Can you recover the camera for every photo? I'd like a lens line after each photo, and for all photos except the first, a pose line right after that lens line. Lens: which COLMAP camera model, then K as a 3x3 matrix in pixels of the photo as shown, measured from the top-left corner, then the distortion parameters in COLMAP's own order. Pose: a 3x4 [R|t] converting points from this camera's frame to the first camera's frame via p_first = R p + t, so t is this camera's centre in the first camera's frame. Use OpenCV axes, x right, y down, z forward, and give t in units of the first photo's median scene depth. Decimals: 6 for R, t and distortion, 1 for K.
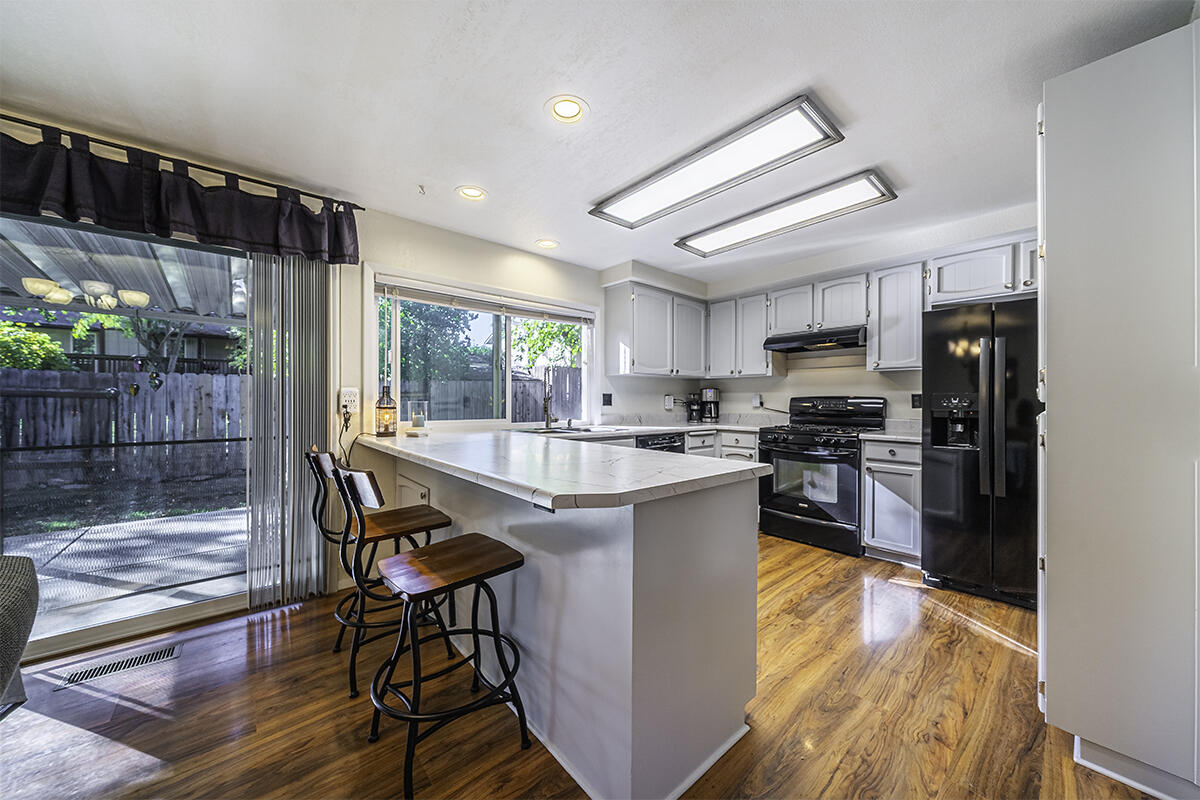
lens RADIAL K [[418.5, 0, 591.8], [0, 418.5, 403.8], [0, 0, 1]] dist [0.000726, -0.000120]
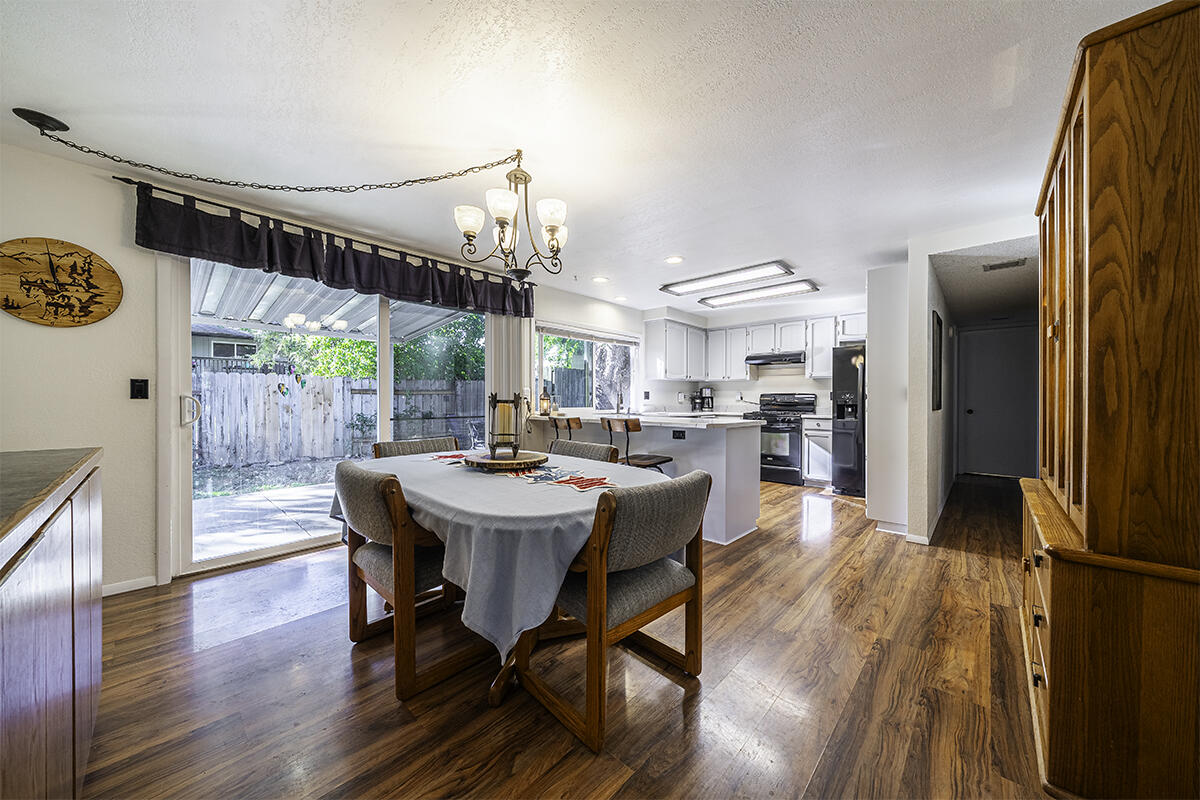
lens RADIAL K [[418.5, 0, 605.8], [0, 418.5, 406.5], [0, 0, 1]] dist [0.000726, -0.000120]
pose [[0.991705, -0.002931, 0.128503, -0.426231], [0.001624, 0.999946, 0.010271, 0.020248], [-0.128526, -0.009977, 0.991656, -0.679188]]
